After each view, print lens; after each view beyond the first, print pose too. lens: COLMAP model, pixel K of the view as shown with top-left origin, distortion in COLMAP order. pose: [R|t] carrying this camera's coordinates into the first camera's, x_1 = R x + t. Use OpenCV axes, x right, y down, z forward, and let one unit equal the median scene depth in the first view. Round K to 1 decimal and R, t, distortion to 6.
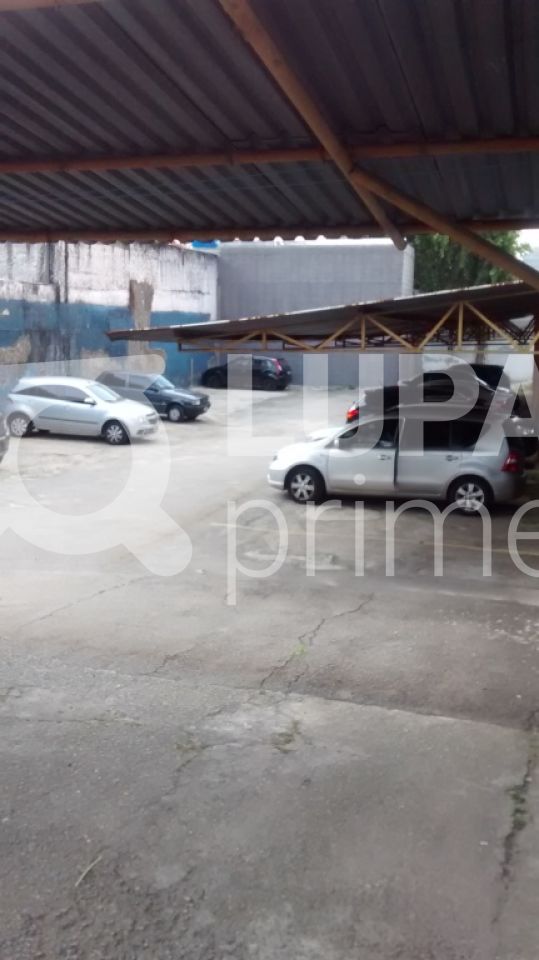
lens RADIAL K [[909.2, 0, 259.7], [0, 909.2, 475.6], [0, 0, 1]] dist [0.091920, -0.294434]
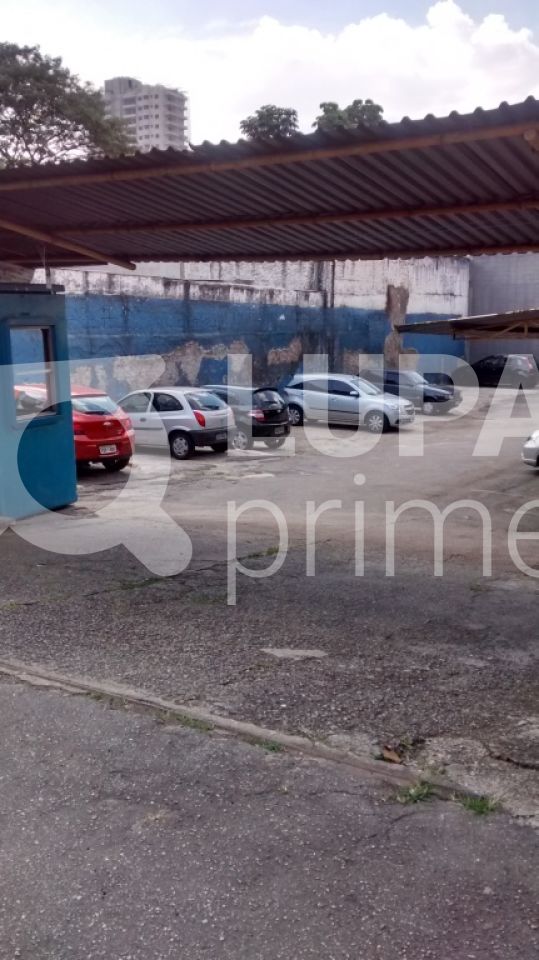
lens RADIAL K [[909.2, 0, 259.7], [0, 909.2, 475.6], [0, 0, 1]] dist [0.091920, -0.294434]
pose [[0.966259, 0.023618, -0.256486, -0.007297], [-0.025061, 0.999683, -0.002359, 0.020900], [0.256349, 0.008708, 0.966545, -0.097632]]
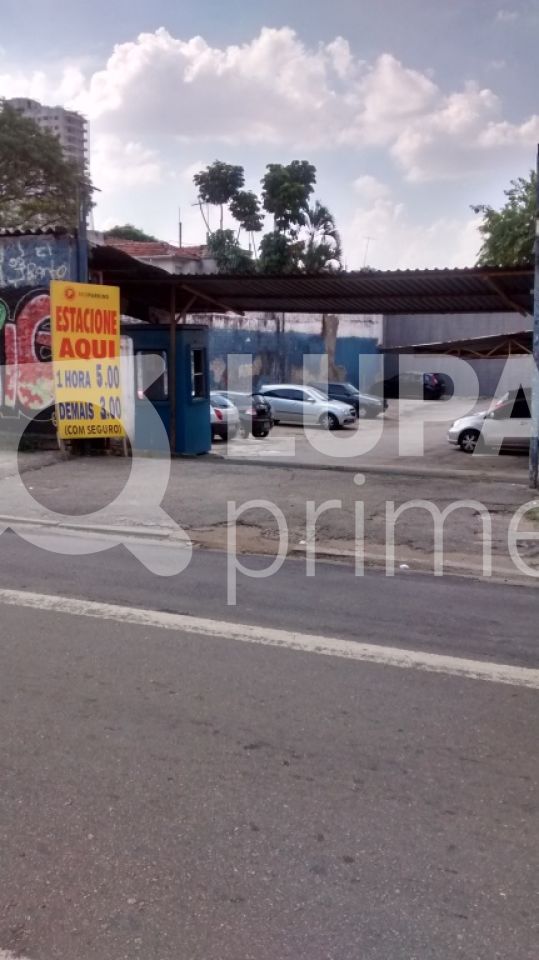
lens RADIAL K [[924.1, 0, 268.1], [0, 924.1, 458.3], [0, 0, 1]] dist [0.091405, -0.299834]
pose [[0.991029, 0.006045, -0.133510, -0.048744], [-0.012261, 0.998876, -0.045782, 0.066320], [0.133083, 0.047008, 0.989989, -0.384363]]
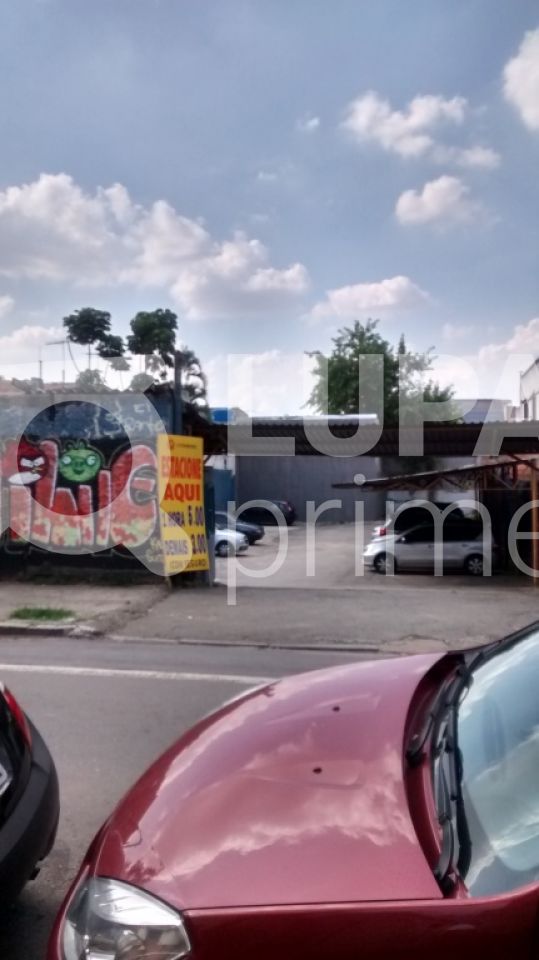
lens RADIAL K [[909.2, 0, 259.7], [0, 909.2, 475.6], [0, 0, 1]] dist [0.091920, -0.294434]
pose [[0.995474, -0.021243, 0.092625, -0.202908], [0.036009, 0.986330, -0.160797, 0.066677], [-0.087943, 0.163405, 0.982632, -0.450858]]
